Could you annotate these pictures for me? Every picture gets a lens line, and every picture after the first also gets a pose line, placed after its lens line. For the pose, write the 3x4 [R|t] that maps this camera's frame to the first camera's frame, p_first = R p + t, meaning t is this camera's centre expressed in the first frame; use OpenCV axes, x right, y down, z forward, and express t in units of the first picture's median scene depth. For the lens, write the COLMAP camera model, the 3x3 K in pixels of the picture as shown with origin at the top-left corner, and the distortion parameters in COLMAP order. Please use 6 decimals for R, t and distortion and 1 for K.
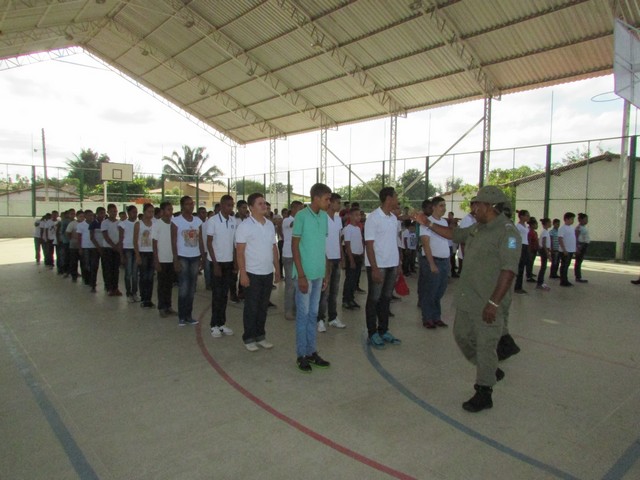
lens RADIAL K [[453.5, 0, 325.9], [0, 453.5, 239.7], [0, 0, 1]] dist [-0.033656, 0.001169]
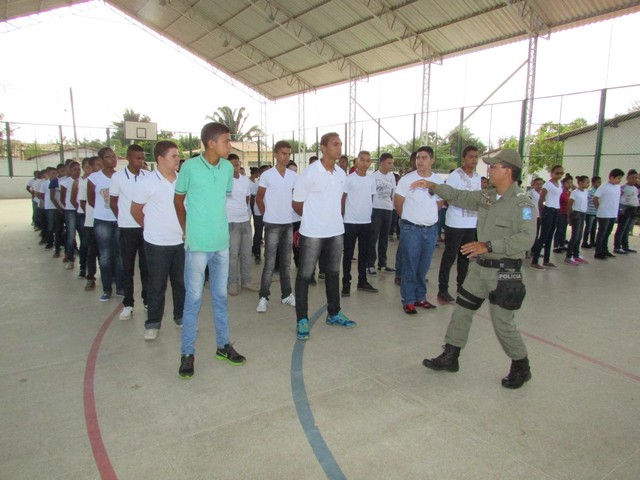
lens RADIAL K [[455.5, 0, 324.7], [0, 455.5, 239.0], [0, 0, 1]] dist [-0.031111, 0.005284]
pose [[0.993942, 0.012275, -0.109222, 0.050114], [-0.003065, 0.996453, 0.084091, 0.000069], [0.109866, -0.083246, 0.990454, 0.056988]]
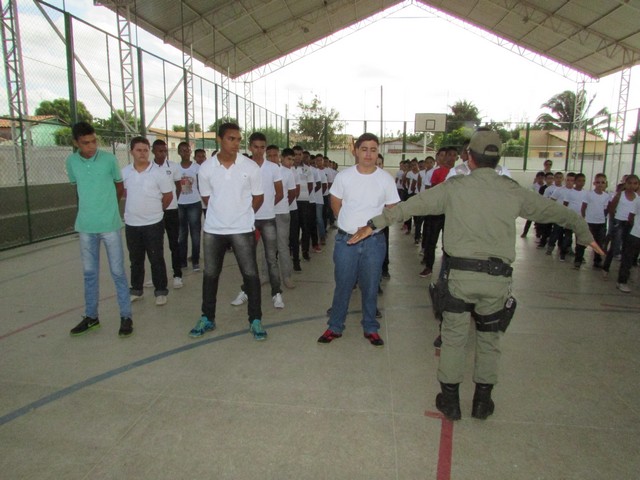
lens RADIAL K [[455.8, 0, 318.6], [0, 455.8, 243.0], [0, 0, 1]] dist [-0.025858, 0.006063]
pose [[0.661573, 0.132368, -0.738106, 0.174952], [-0.050790, 0.989947, 0.132008, -0.006753], [0.748159, -0.049845, 0.661645, 0.152871]]
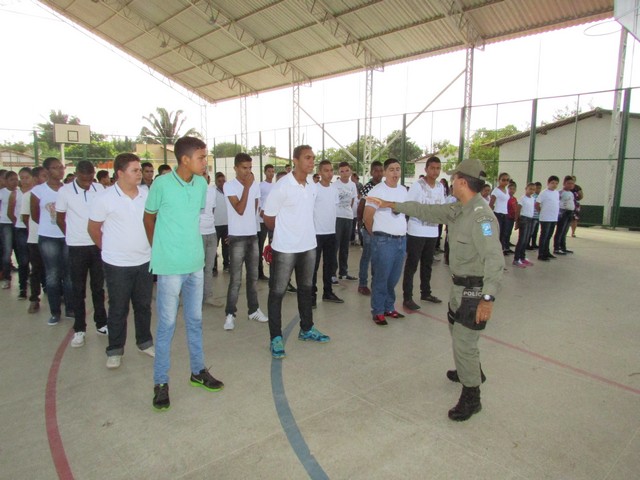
lens RADIAL K [[453.5, 0, 325.9], [0, 453.5, 239.7], [0, 0, 1]] dist [-0.033656, 0.001169]
pose [[0.999665, -0.010636, 0.023590, 0.036558], [0.008691, 0.996672, 0.081054, -0.004436], [-0.024373, -0.080822, 0.996431, 0.061688]]
